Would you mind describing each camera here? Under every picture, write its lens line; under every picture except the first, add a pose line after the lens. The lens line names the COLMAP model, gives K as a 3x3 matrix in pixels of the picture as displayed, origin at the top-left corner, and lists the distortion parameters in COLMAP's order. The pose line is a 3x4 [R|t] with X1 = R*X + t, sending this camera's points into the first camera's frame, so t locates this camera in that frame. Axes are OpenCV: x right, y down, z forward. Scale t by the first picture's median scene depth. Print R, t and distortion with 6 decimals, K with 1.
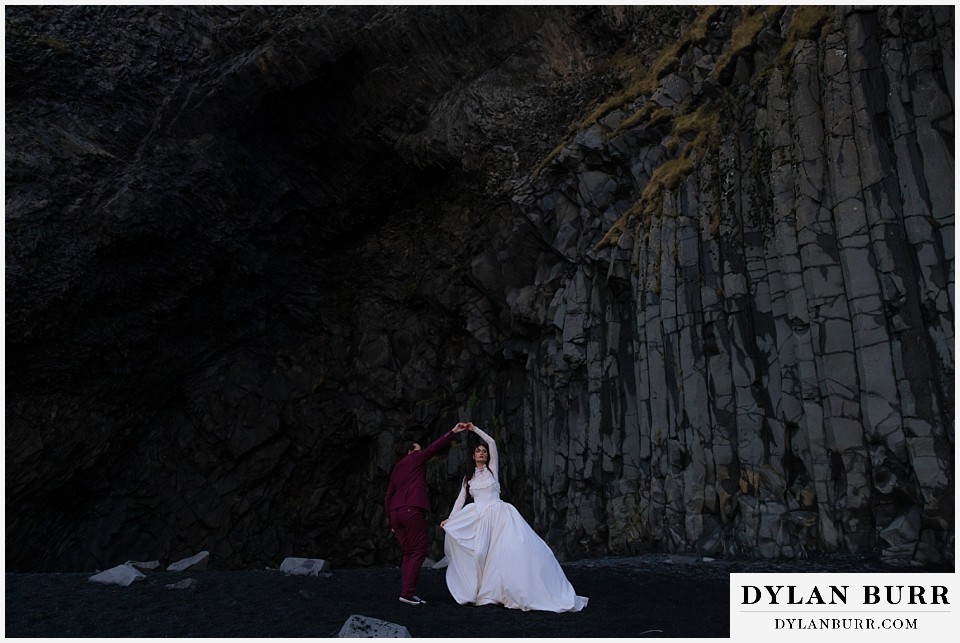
lens RADIAL K [[730.8, 0, 479.5], [0, 730.8, 320.4], [0, 0, 1]] dist [0.009651, 0.010814]
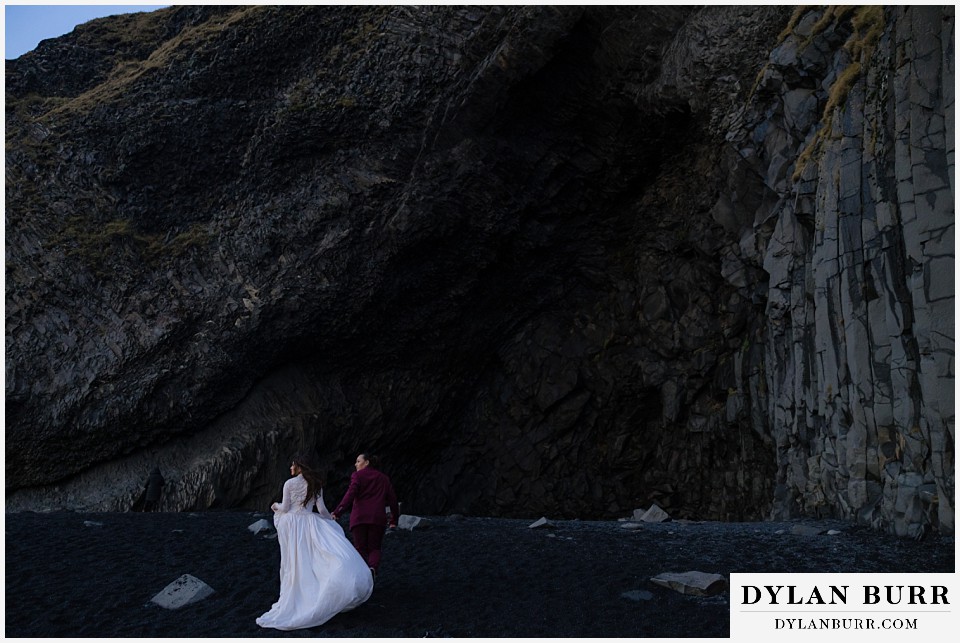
lens RADIAL K [[730.8, 0, 478.2], [0, 730.8, 324.9], [0, 0, 1]] dist [0.009651, 0.010814]
pose [[0.824430, -0.096234, -0.557723, 0.267382], [0.152383, 0.986791, 0.054985, -0.026596], [0.545064, -0.130319, 0.828204, 0.017224]]
